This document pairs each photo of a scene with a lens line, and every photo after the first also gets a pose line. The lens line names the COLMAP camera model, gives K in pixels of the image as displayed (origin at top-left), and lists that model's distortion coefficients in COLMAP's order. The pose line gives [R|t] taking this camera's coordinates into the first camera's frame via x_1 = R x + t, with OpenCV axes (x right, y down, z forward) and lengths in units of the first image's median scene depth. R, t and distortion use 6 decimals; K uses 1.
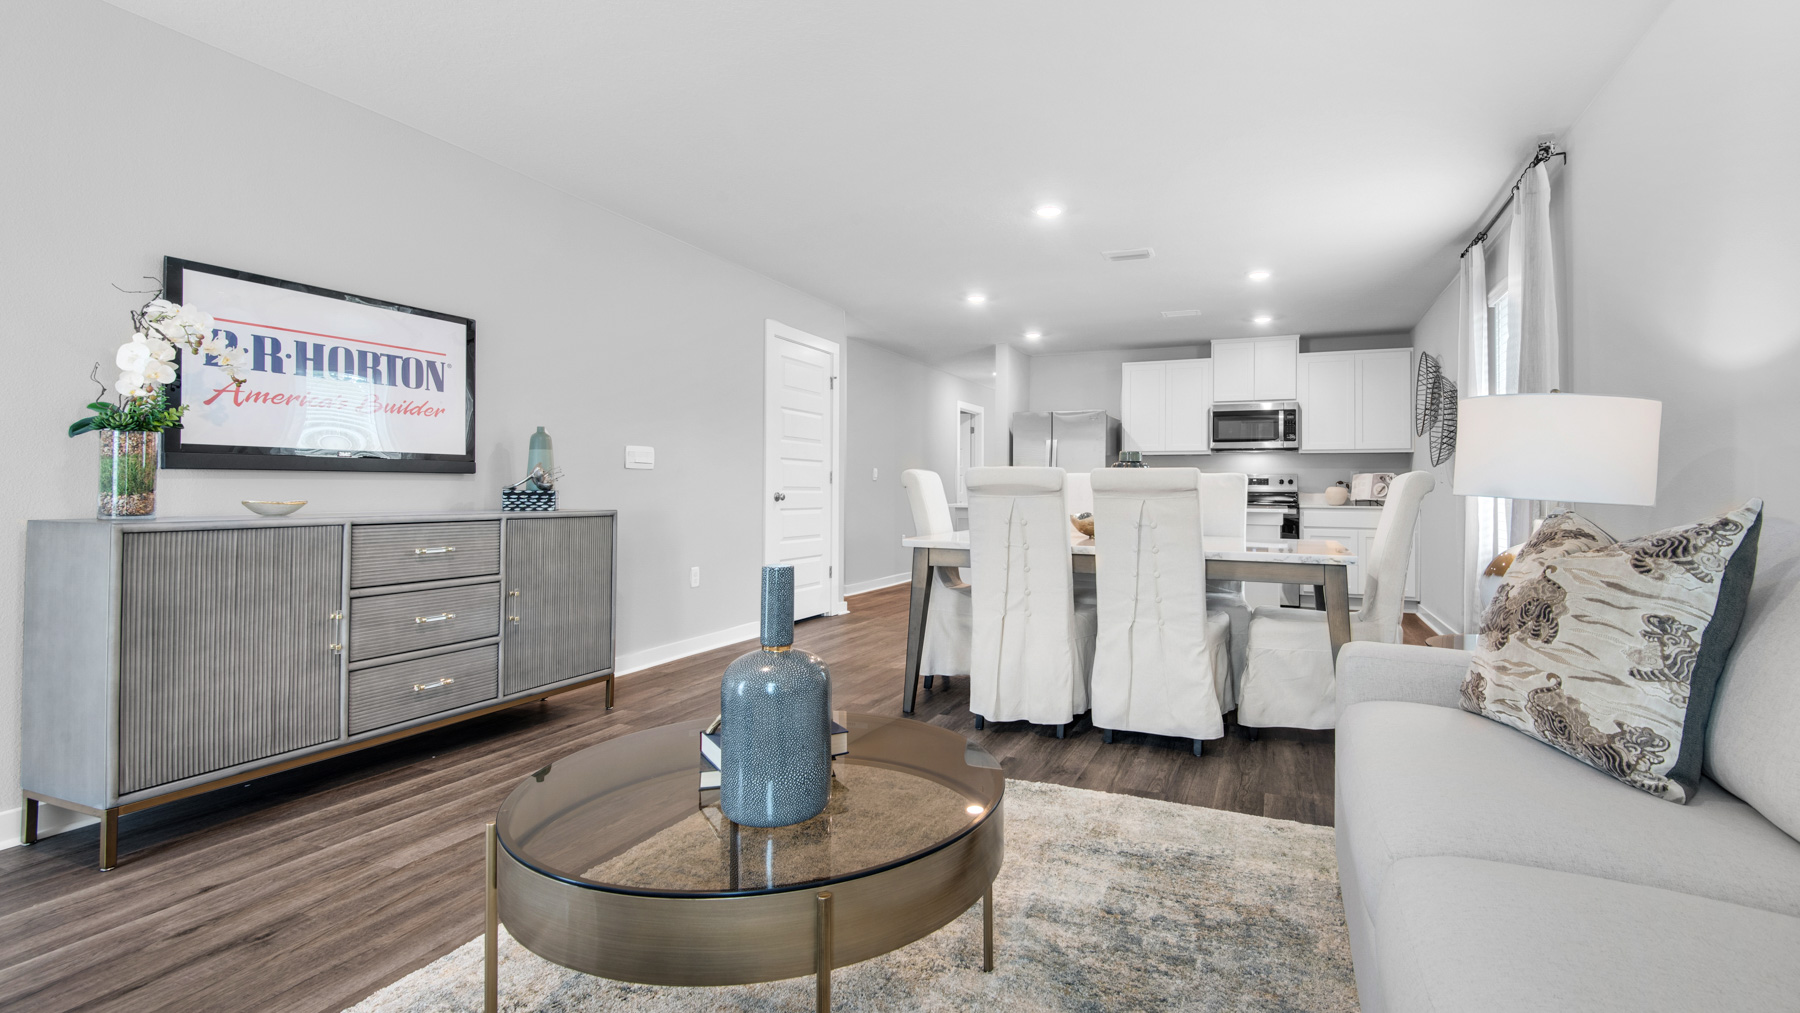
lens RADIAL K [[811.3, 0, 905.4], [0, 811.3, 491.5], [0, 0, 1]] dist [-0.001908, -0.000299]
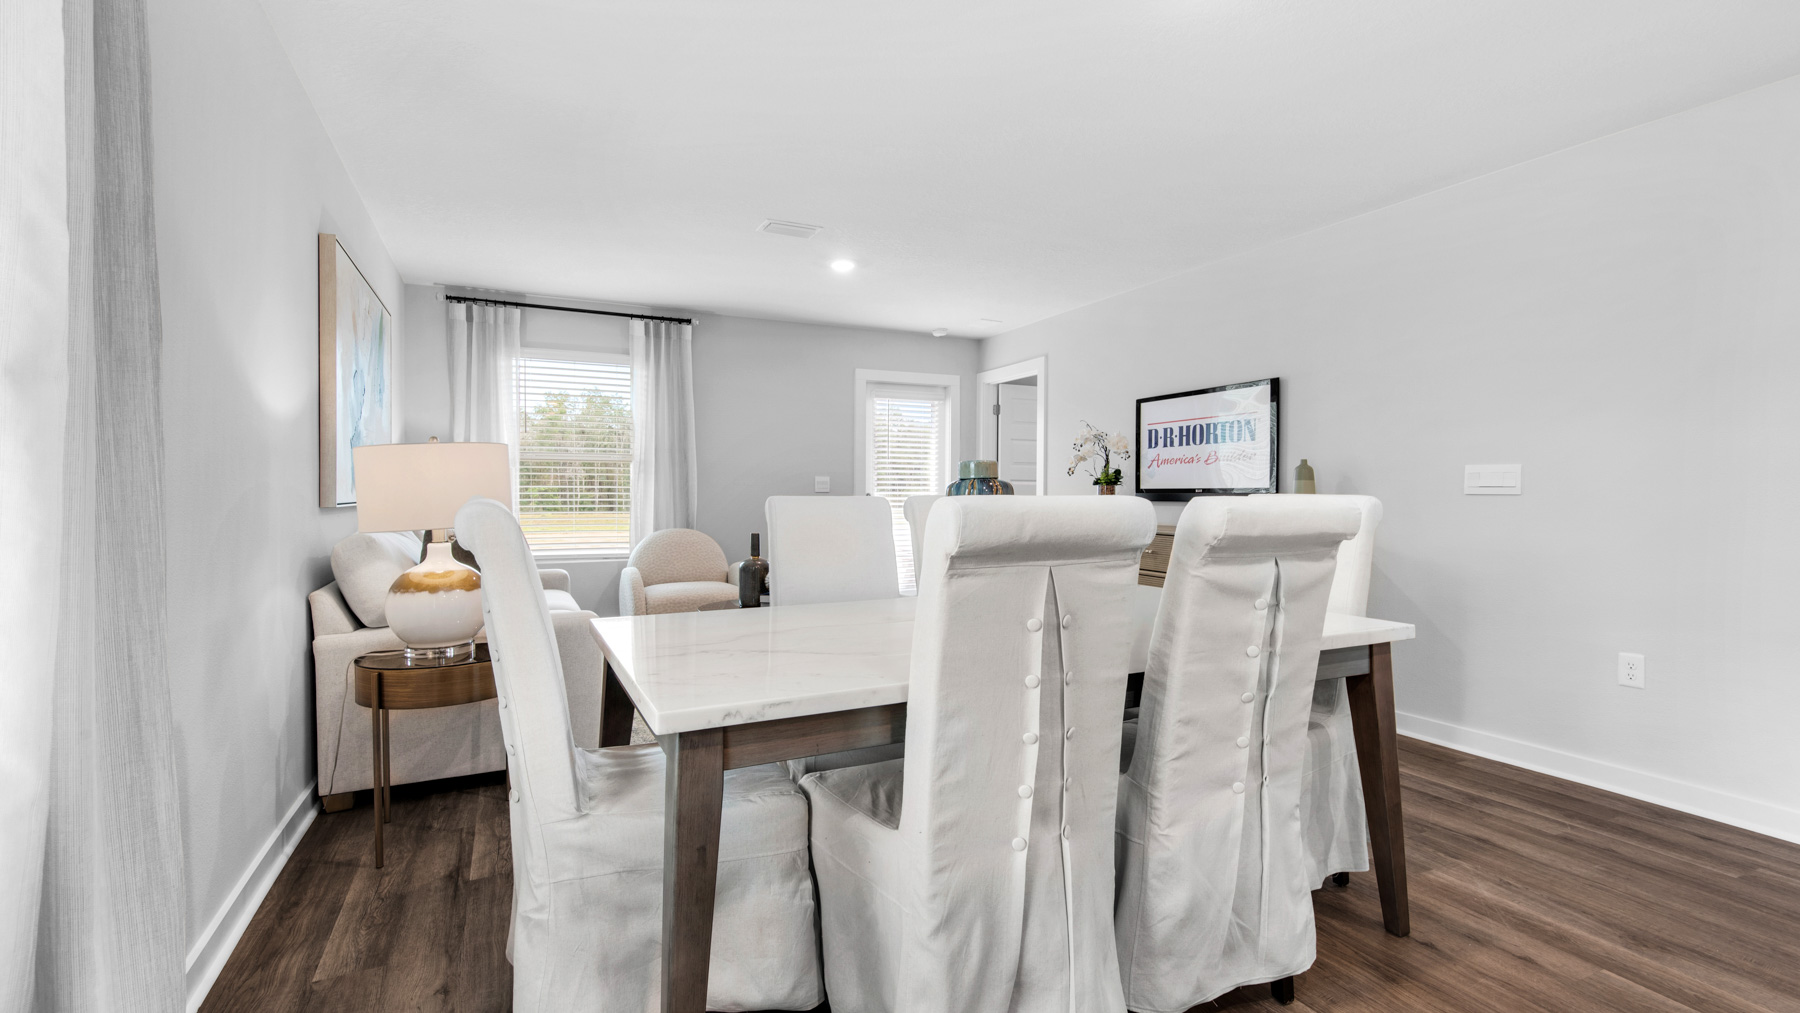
lens RADIAL K [[811.3, 0, 893.3], [0, 811.3, 499.2], [0, 0, 1]] dist [-0.001908, -0.000299]
pose [[-0.642131, -0.006162, -0.766570, 0.908572], [-0.012195, 0.999923, 0.002178, -0.026322], [0.766498, 0.010746, -0.642157, 1.556306]]
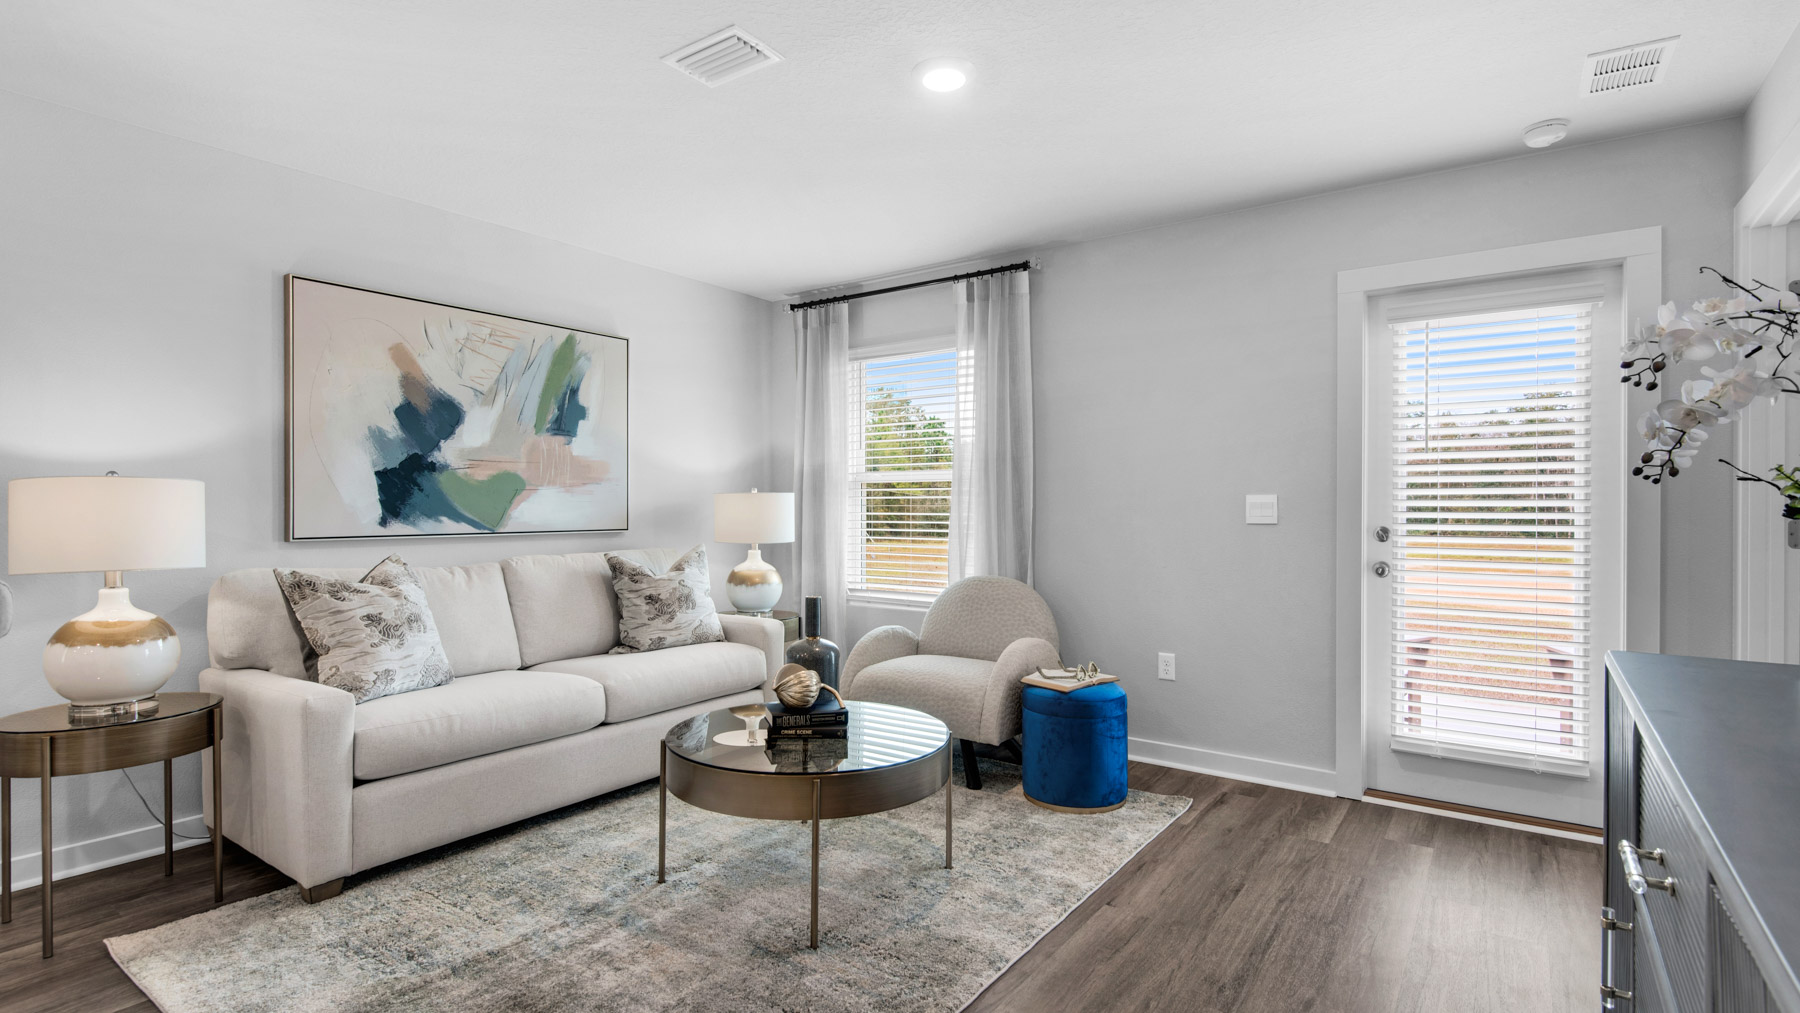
lens RADIAL K [[848.3, 0, 892.3], [0, 848.3, 511.7], [0, 0, 1]] dist [0.026907, -0.000458]
pose [[-0.984256, -0.011816, 0.176354, -0.320913], [-0.009933, 0.999884, 0.011552, -0.063331], [-0.176470, 0.009618, -0.984259, 1.302963]]
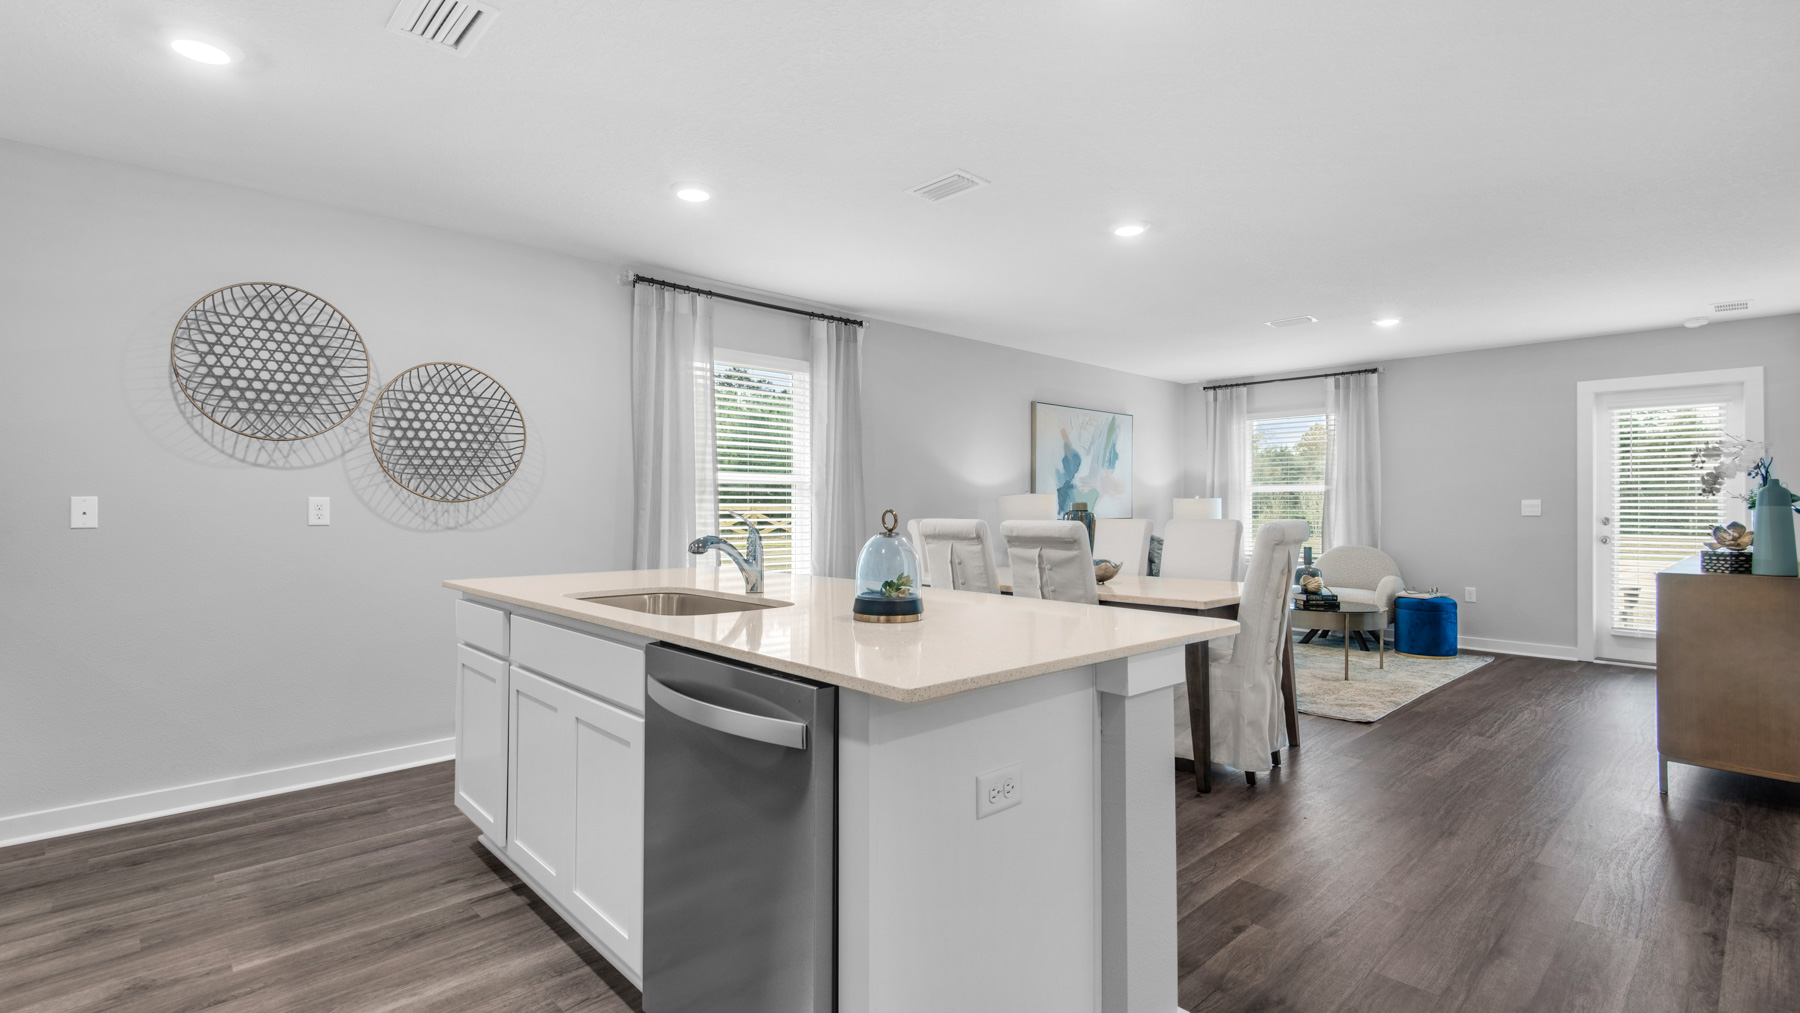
lens RADIAL K [[811.3, 0, 890.7], [0, 811.3, 506.9], [0, 0, 1]] dist [-0.001908, -0.000299]
pose [[-0.926370, -0.012051, 0.376421, 0.124444], [-0.010395, 0.999925, 0.006432, -0.056400], [-0.376470, 0.002046, -0.926426, 2.595076]]
